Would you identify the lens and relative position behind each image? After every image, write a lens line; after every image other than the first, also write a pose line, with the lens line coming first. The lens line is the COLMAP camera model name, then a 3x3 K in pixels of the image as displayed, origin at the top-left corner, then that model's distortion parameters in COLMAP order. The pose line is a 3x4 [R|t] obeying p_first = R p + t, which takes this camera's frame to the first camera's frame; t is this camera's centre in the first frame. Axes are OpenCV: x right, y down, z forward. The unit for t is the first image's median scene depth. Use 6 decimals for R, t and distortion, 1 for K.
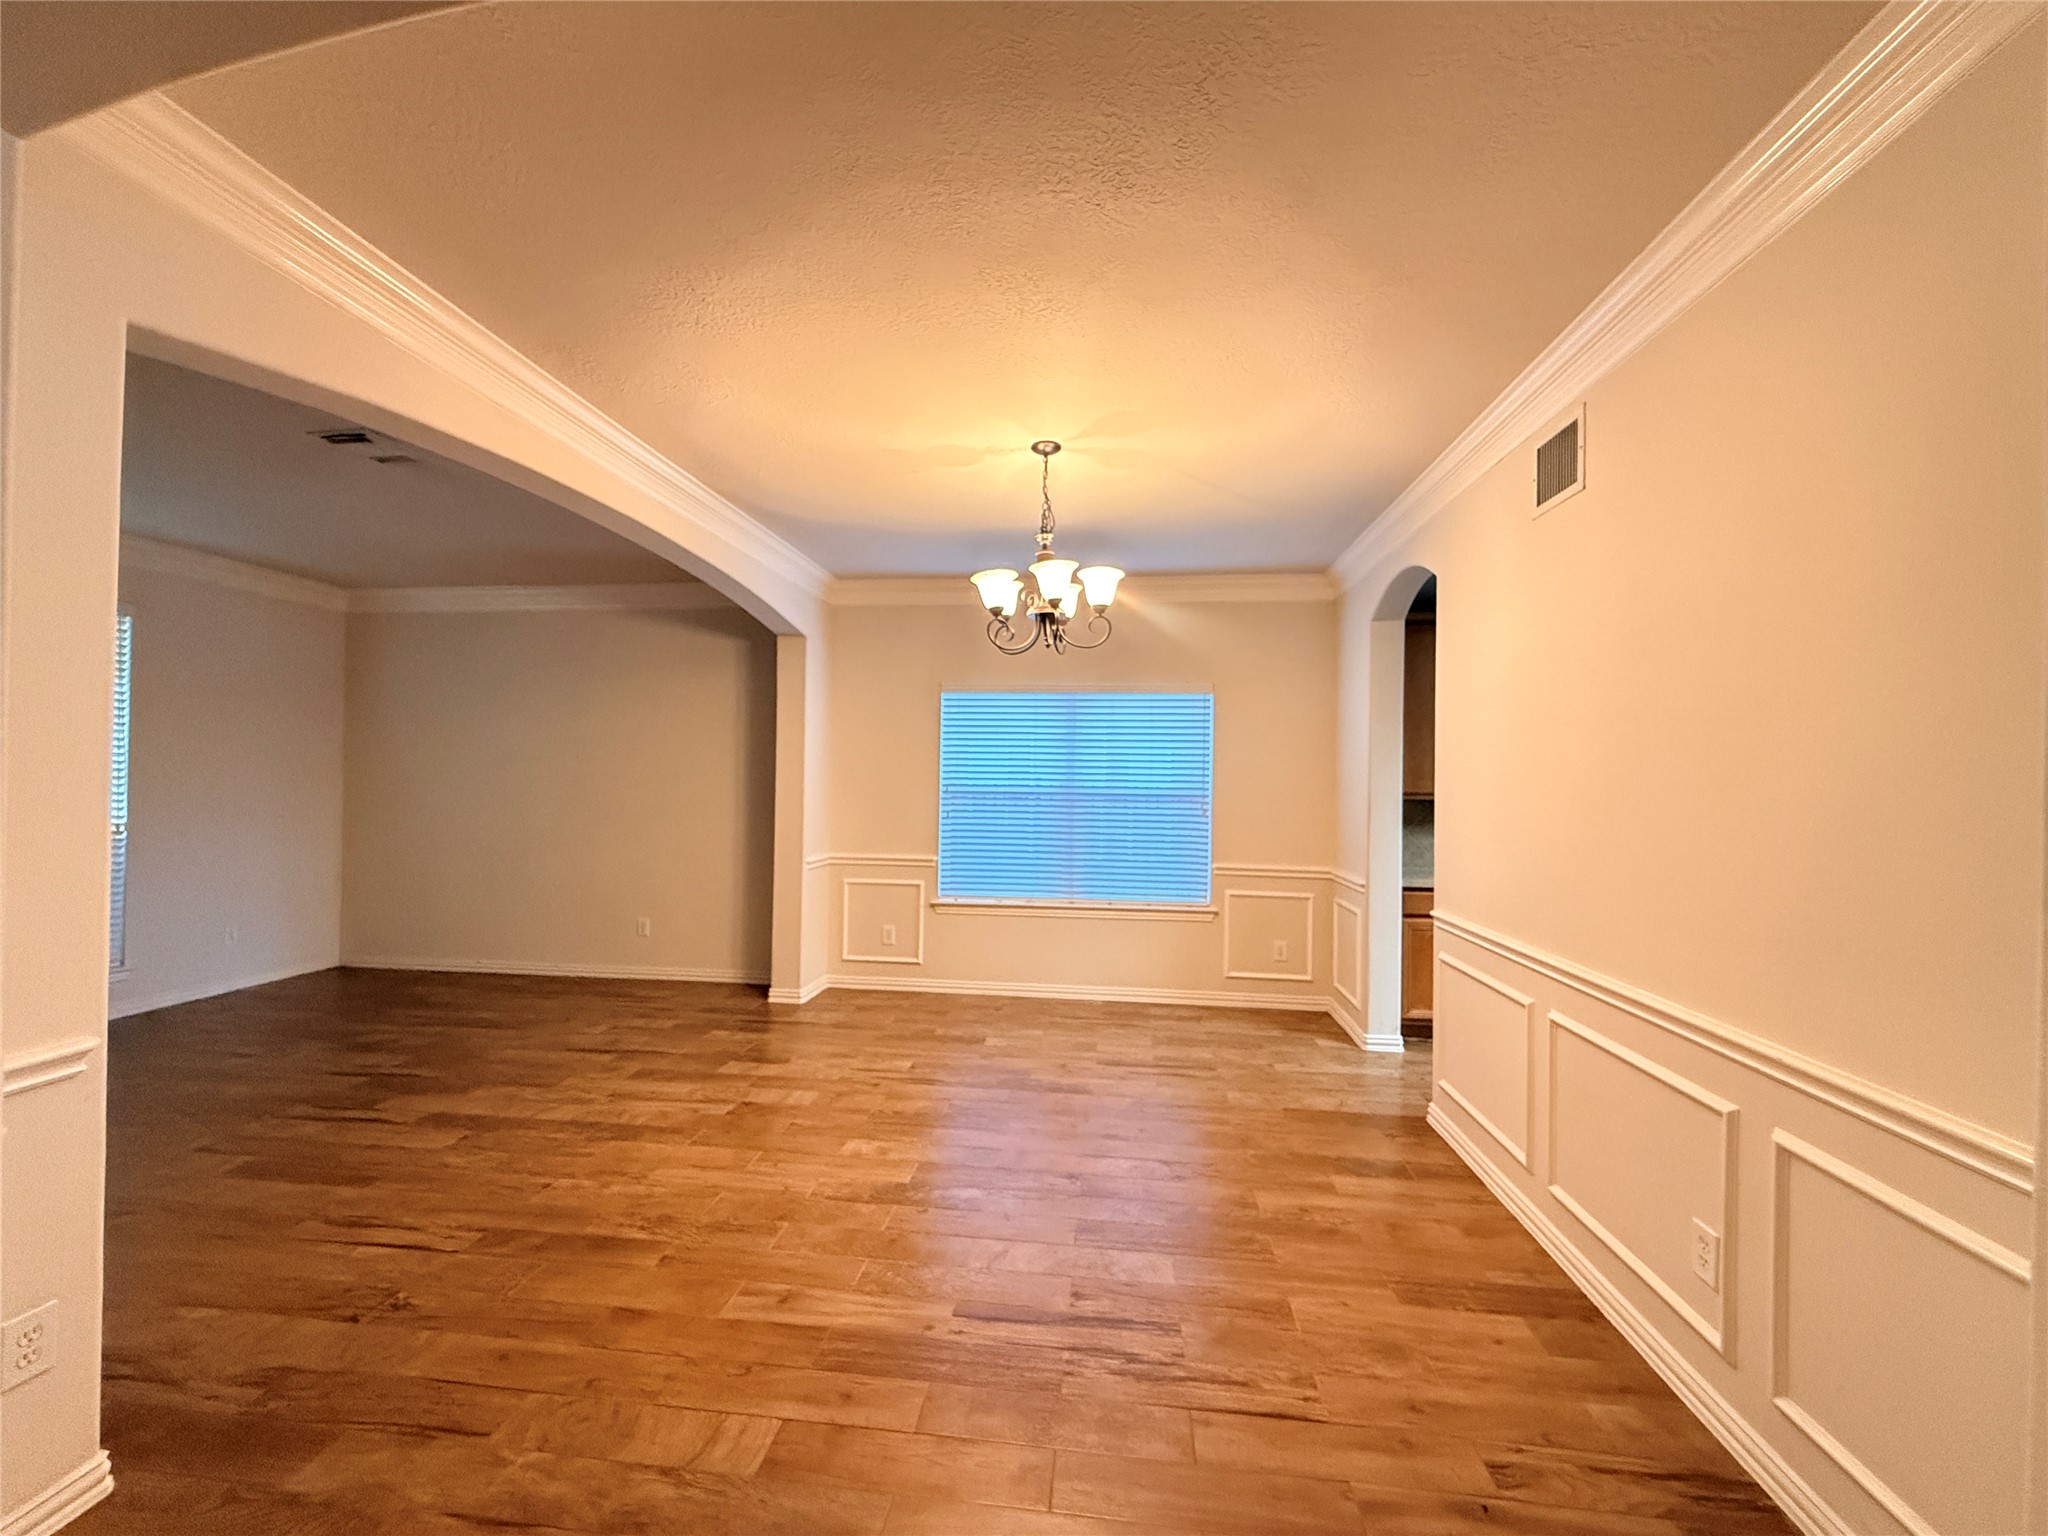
lens RADIAL K [[817.9, 0, 1018.5], [0, 817.9, 773.5], [0, 0, 1]] dist [-0.000633, 0.000242]
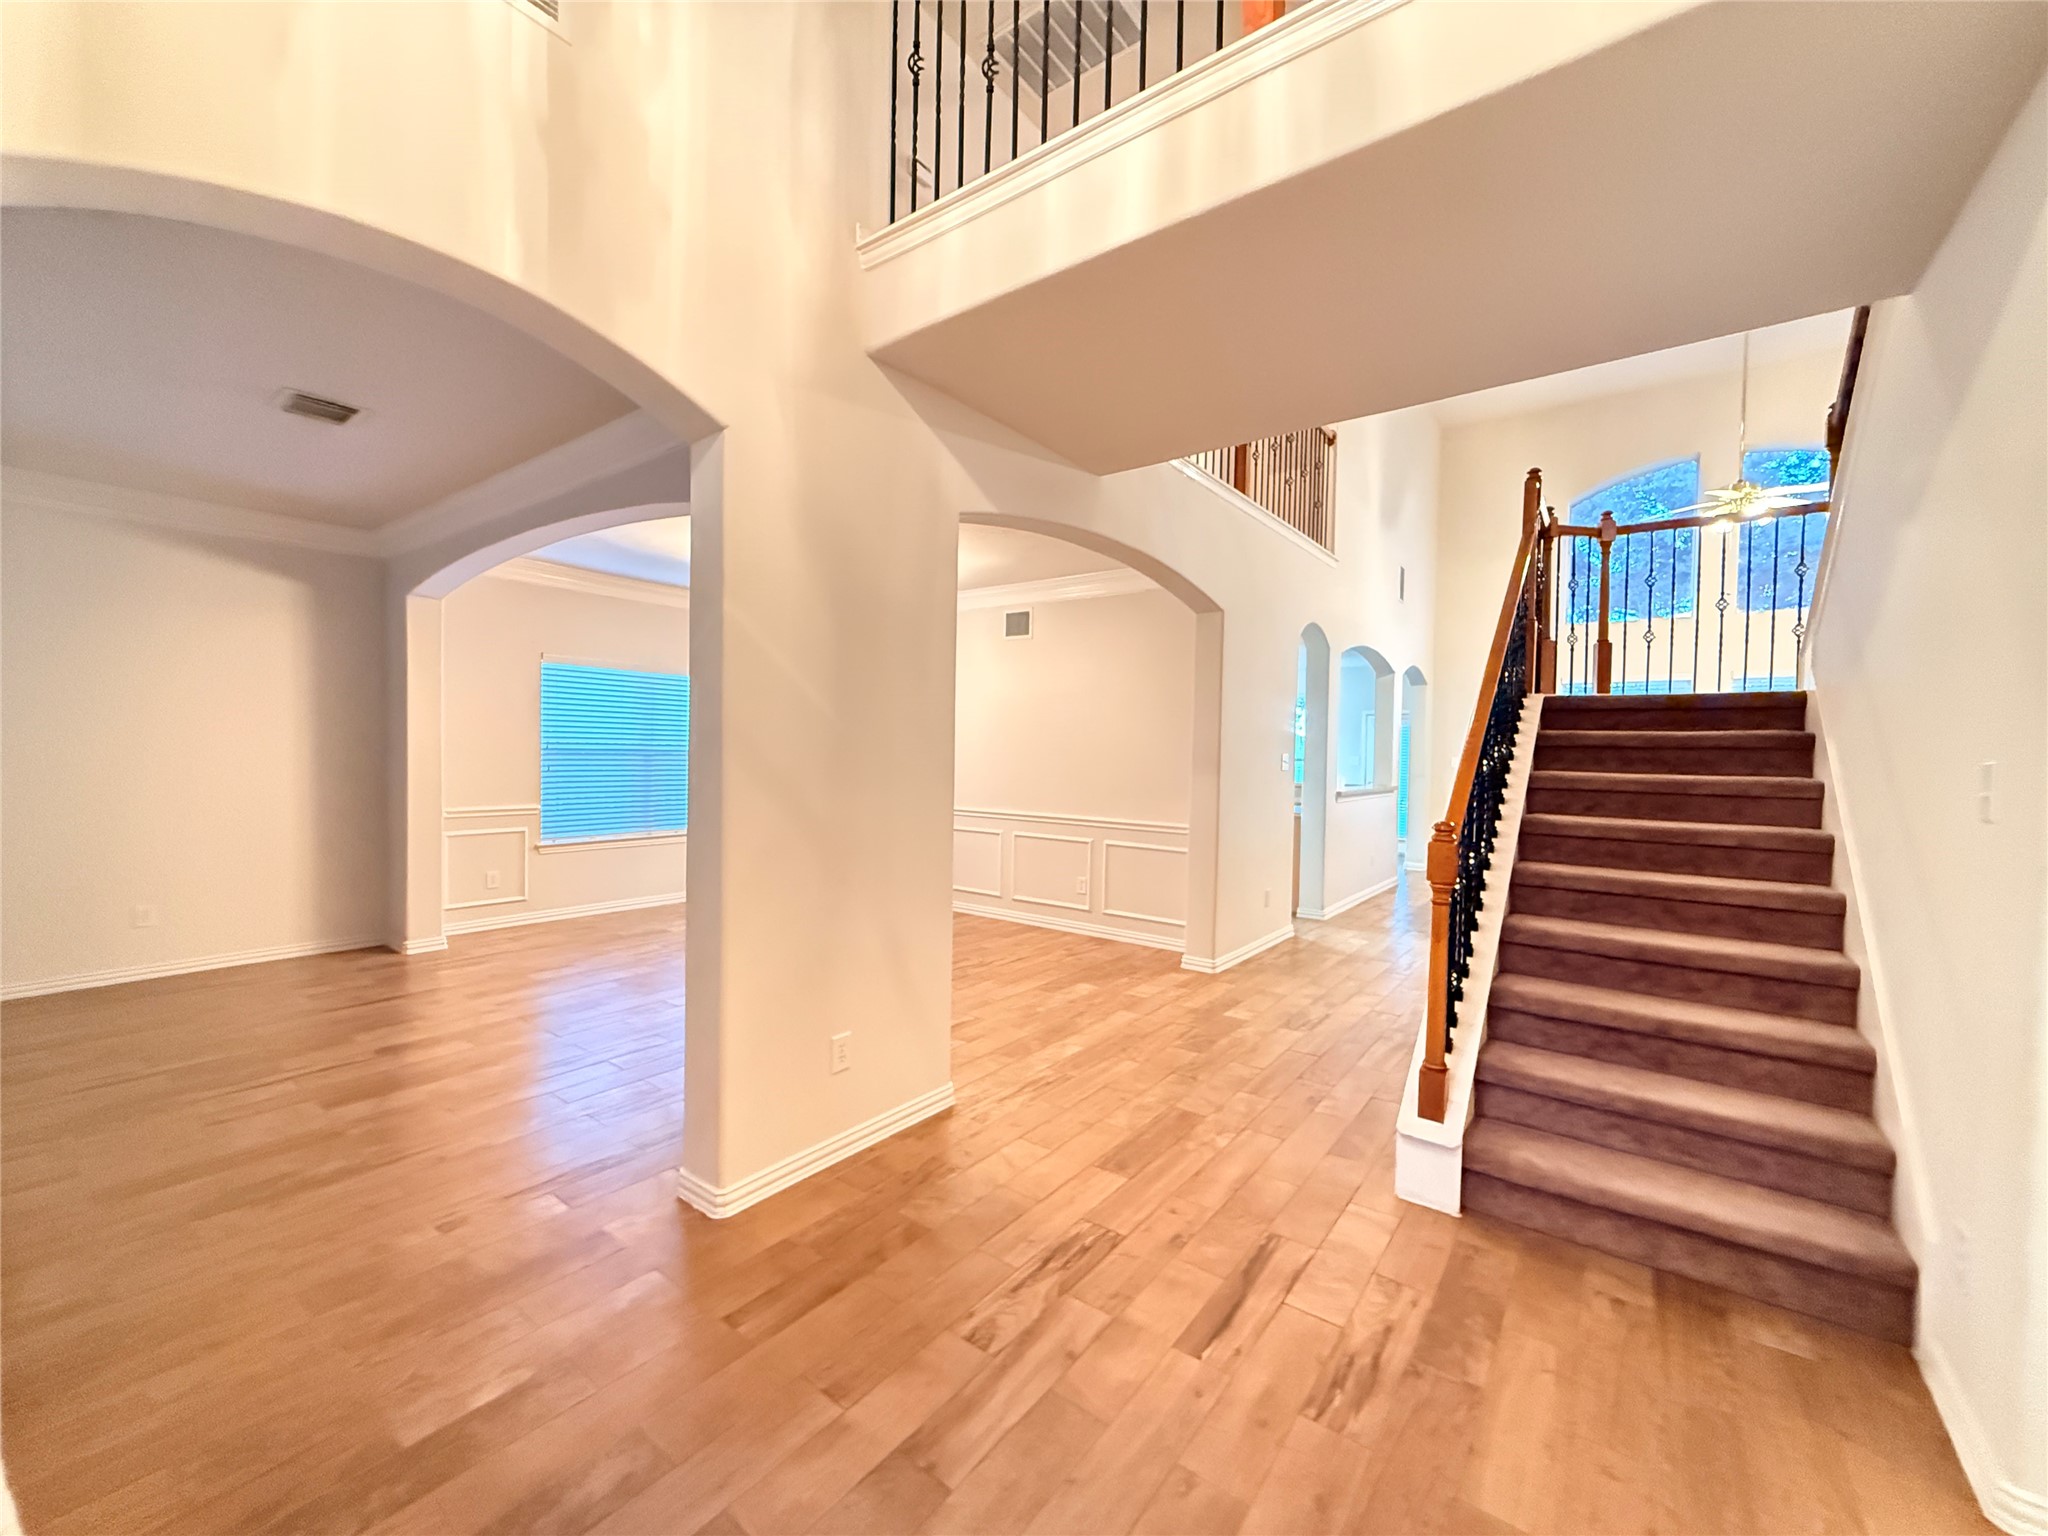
lens RADIAL K [[817.9, 0, 1028.4], [0, 817.9, 767.2], [0, 0, 1]] dist [-0.000633, 0.000242]
pose [[0.504779, -0.023526, 0.862928, -1.198769], [-0.020833, 0.999005, 0.039423, -0.016924], [-0.862997, -0.037877, 0.503787, -0.268991]]
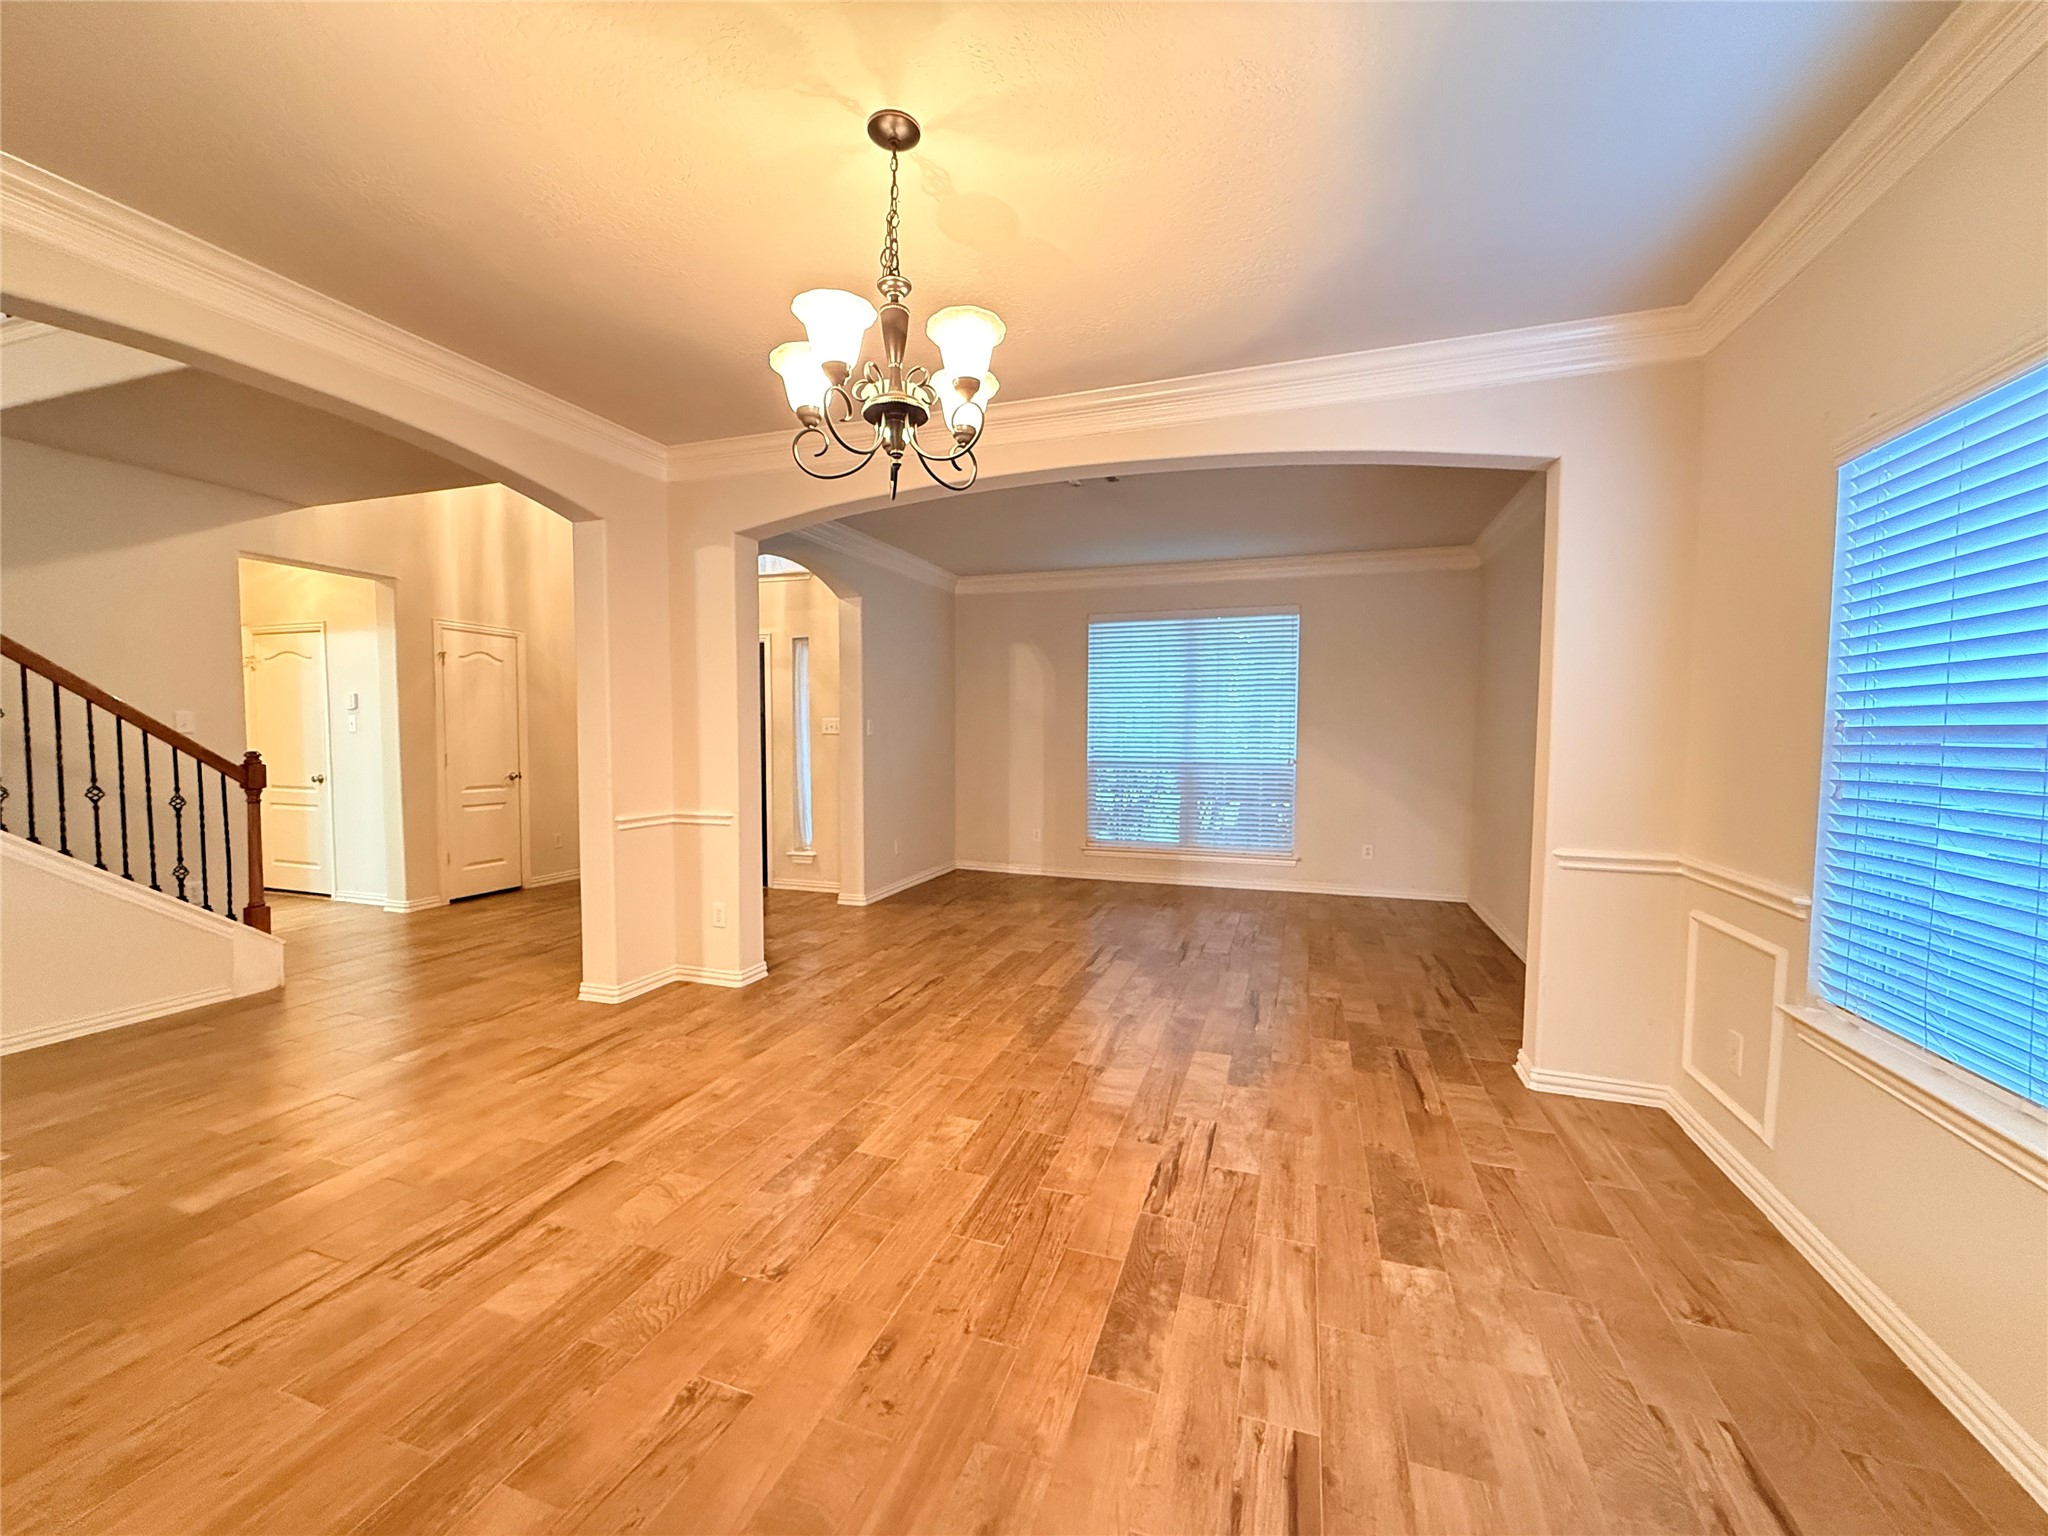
lens RADIAL K [[817.9, 0, 1025.6], [0, 817.9, 767.9], [0, 0, 1]] dist [-0.000633, 0.000242]
pose [[-0.214496, 0.030054, -0.976262, 0.580245], [0.001899, 0.999537, 0.030354, 0.045015], [0.976723, 0.004657, -0.214453, 1.157835]]
